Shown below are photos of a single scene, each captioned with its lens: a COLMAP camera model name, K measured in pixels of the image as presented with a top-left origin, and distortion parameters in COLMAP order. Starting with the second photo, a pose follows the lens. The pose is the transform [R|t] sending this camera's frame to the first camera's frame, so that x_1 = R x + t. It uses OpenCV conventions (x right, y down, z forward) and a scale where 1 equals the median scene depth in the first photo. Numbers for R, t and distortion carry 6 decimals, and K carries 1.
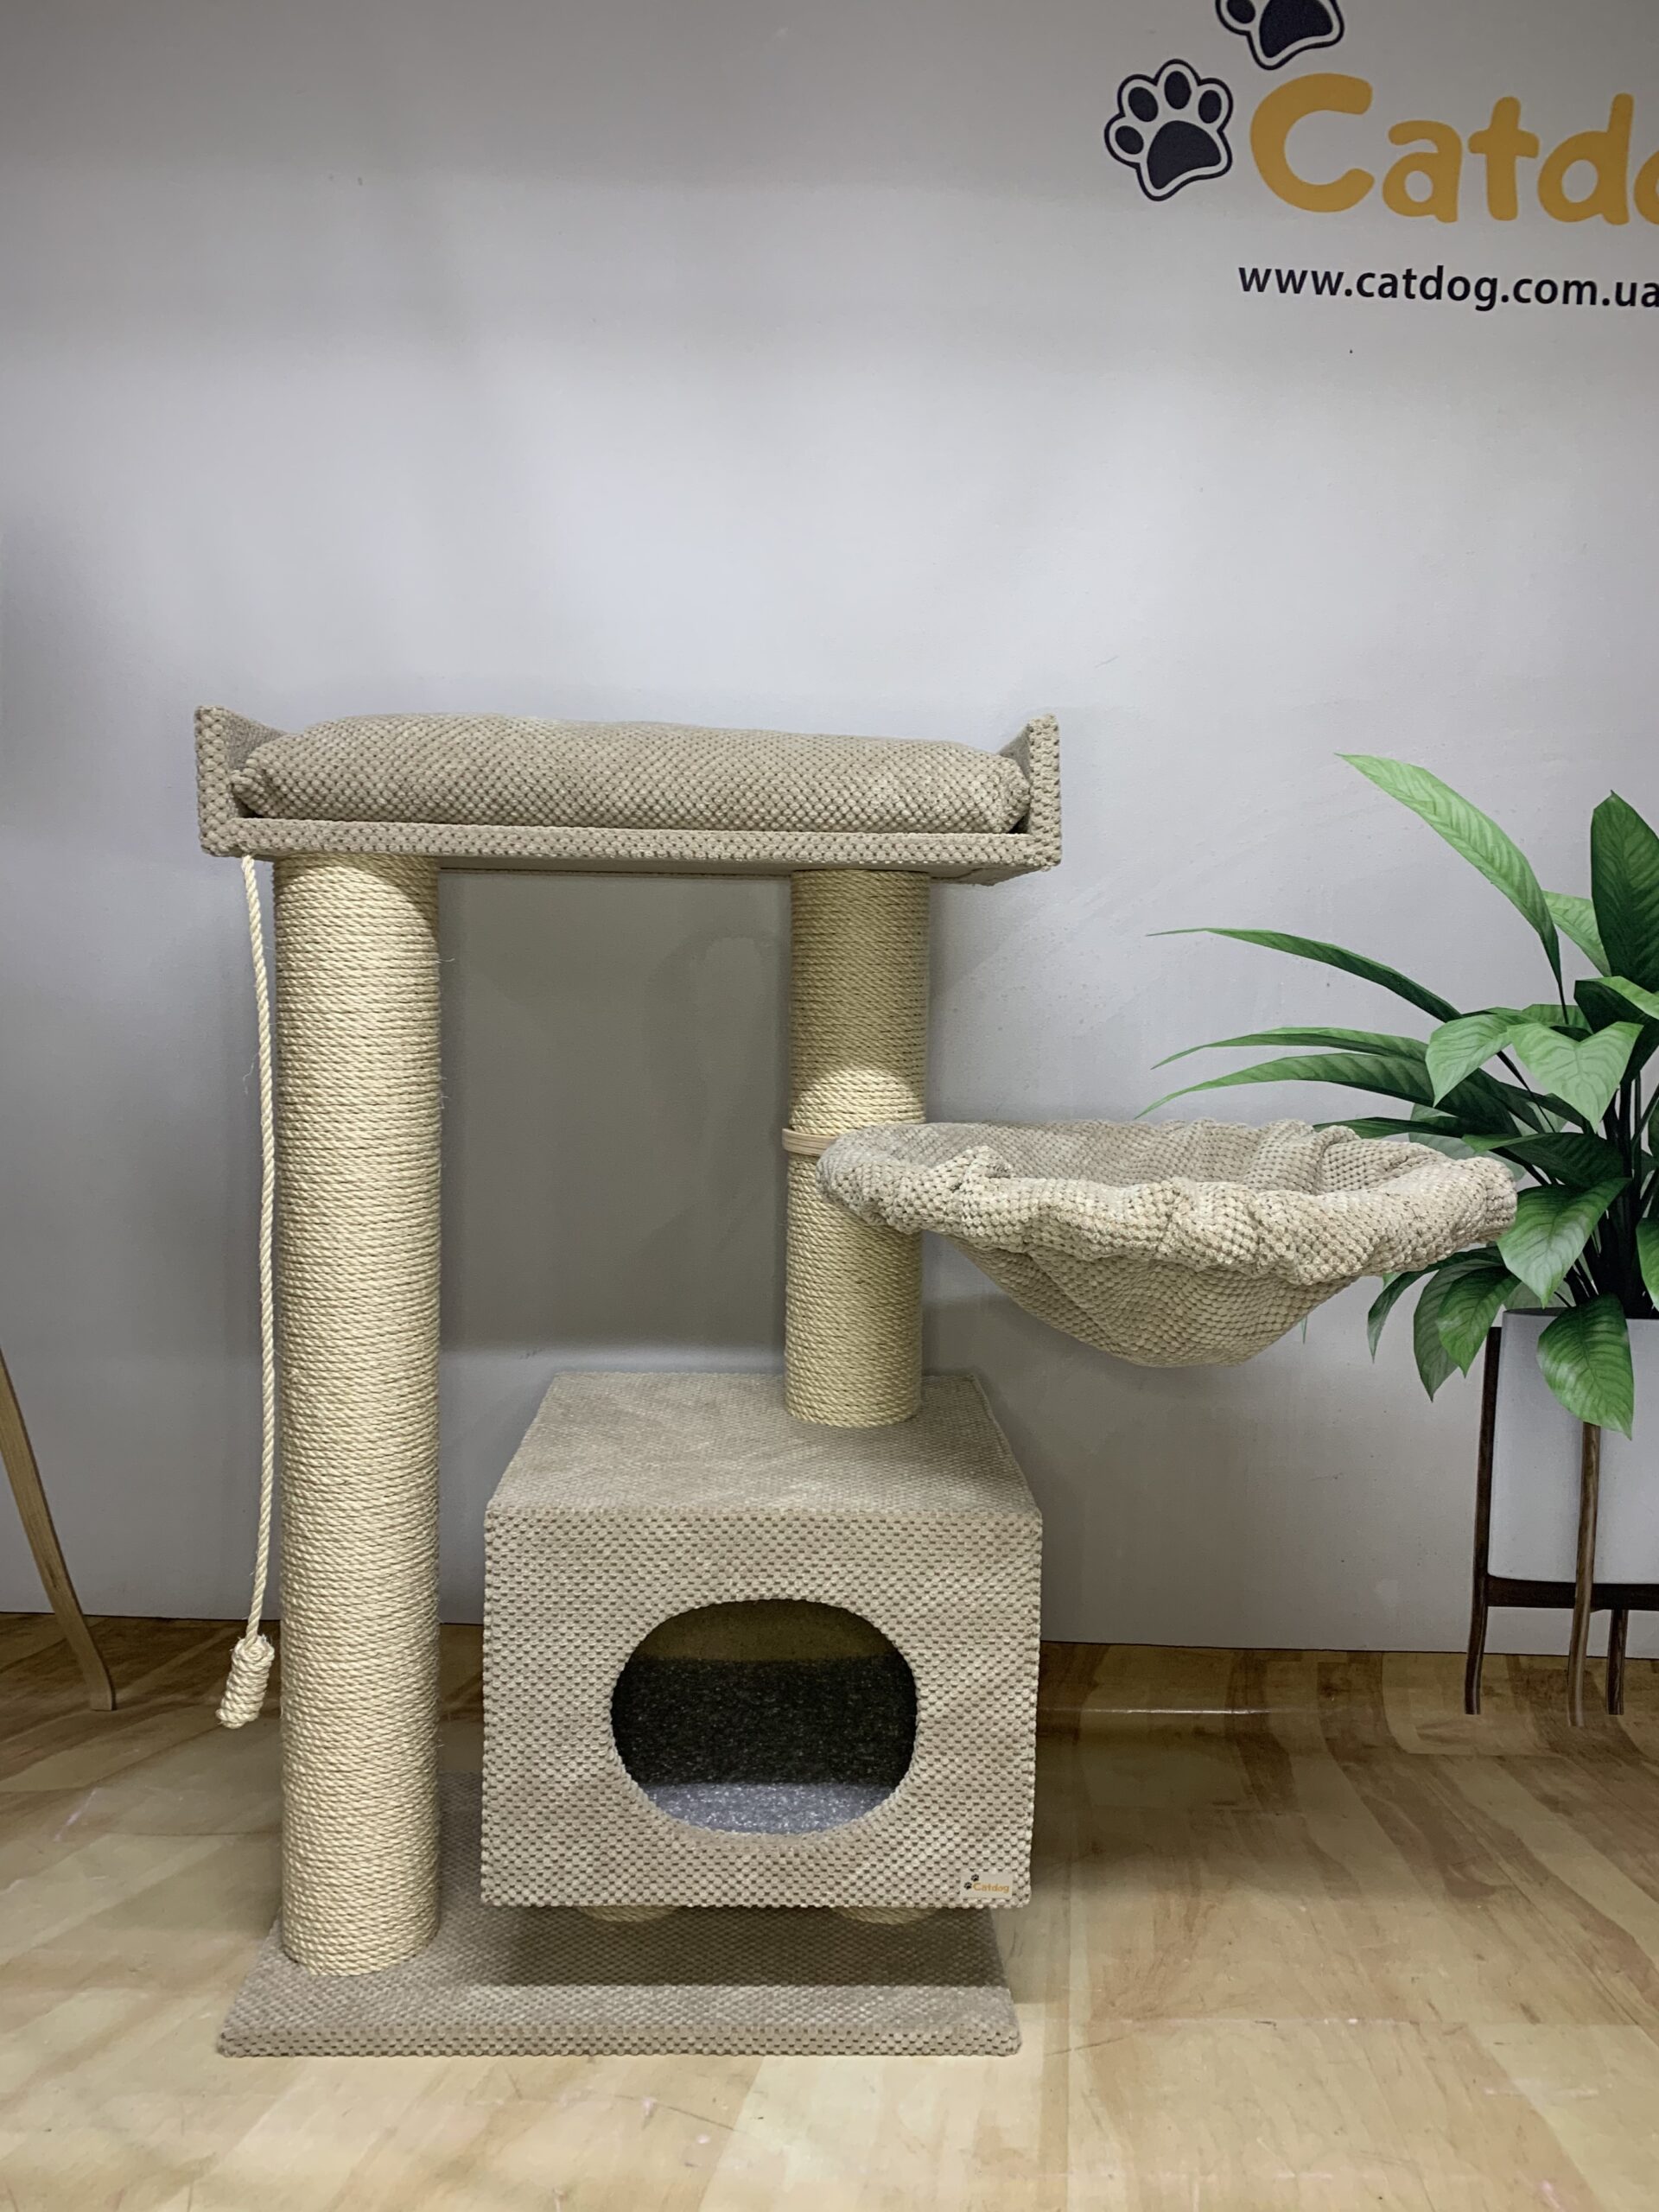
lens RADIAL K [[1710.8, 0, 831.3], [0, 1710.8, 1091.1], [0, 0, 1]] dist [0.014110, -0.001841]
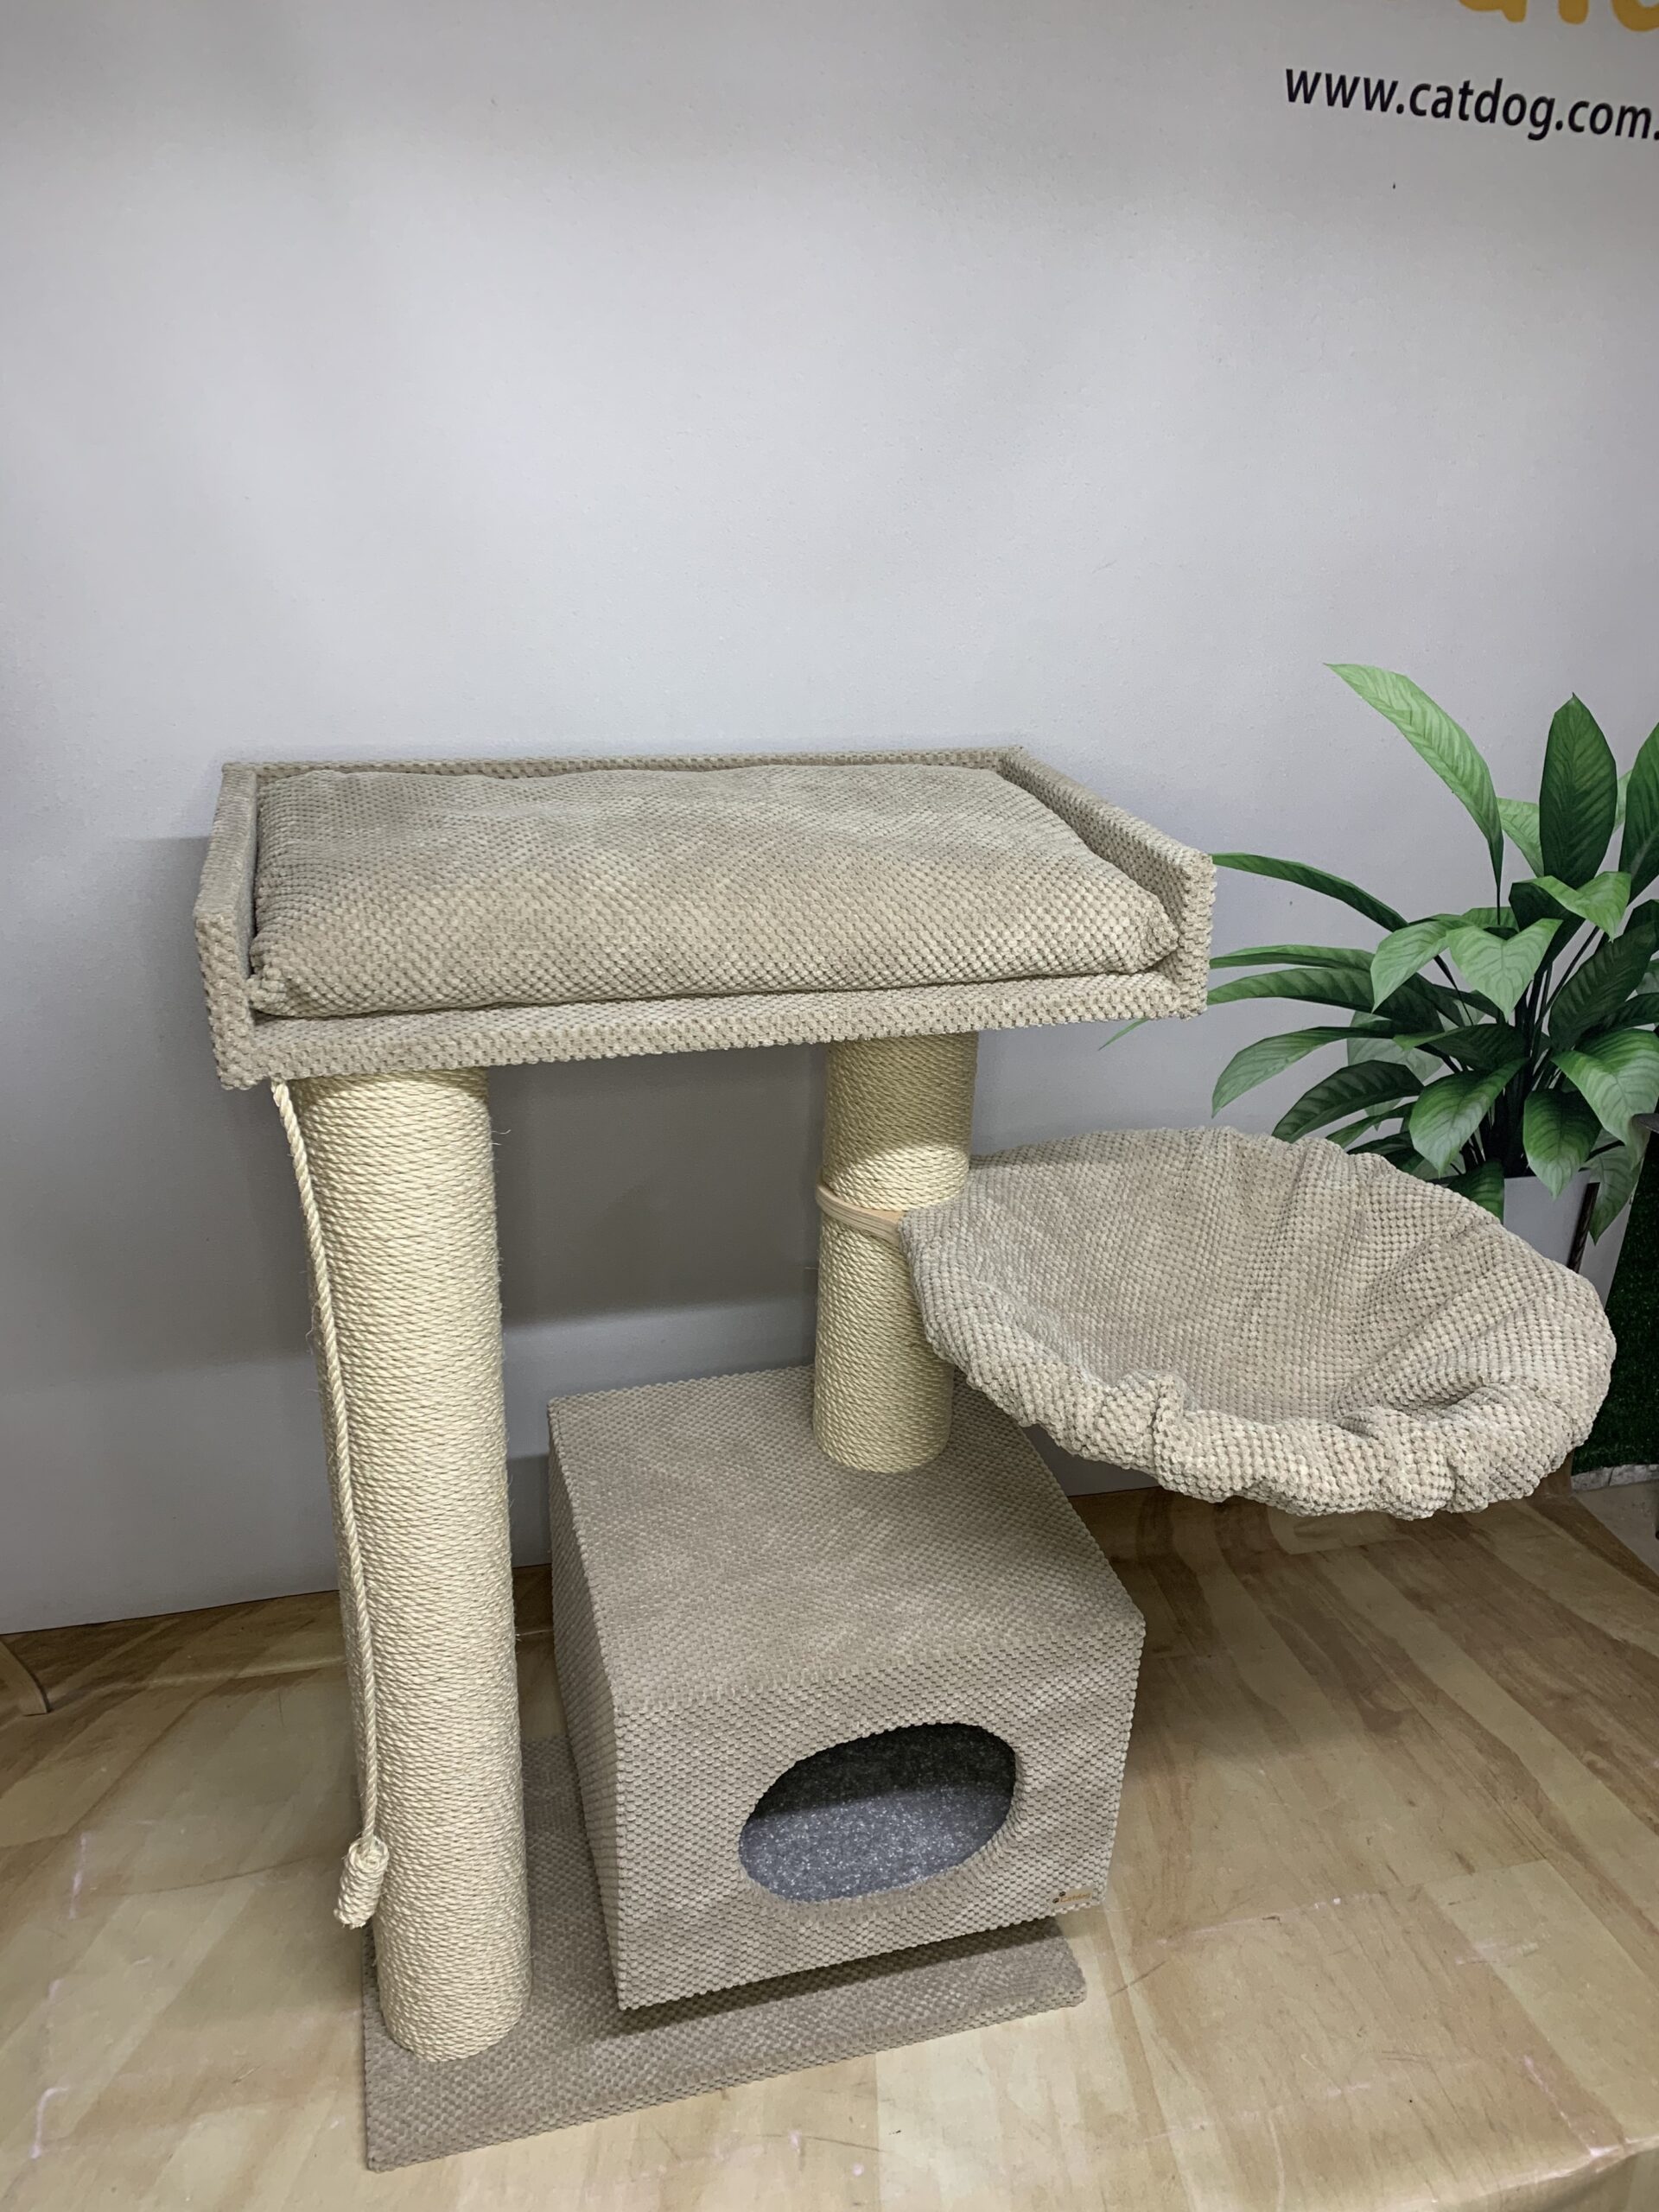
lens RADIAL K [[1710.8, 0, 867.2], [0, 1710.8, 1113.7], [0, 0, 1]] dist [0.014110, -0.001841]
pose [[0.966609, -0.083168, 0.242386, -0.192994], [-0.003847, 0.941053, 0.338238, -0.283588], [-0.256228, -0.327876, 0.909310, 0.140184]]
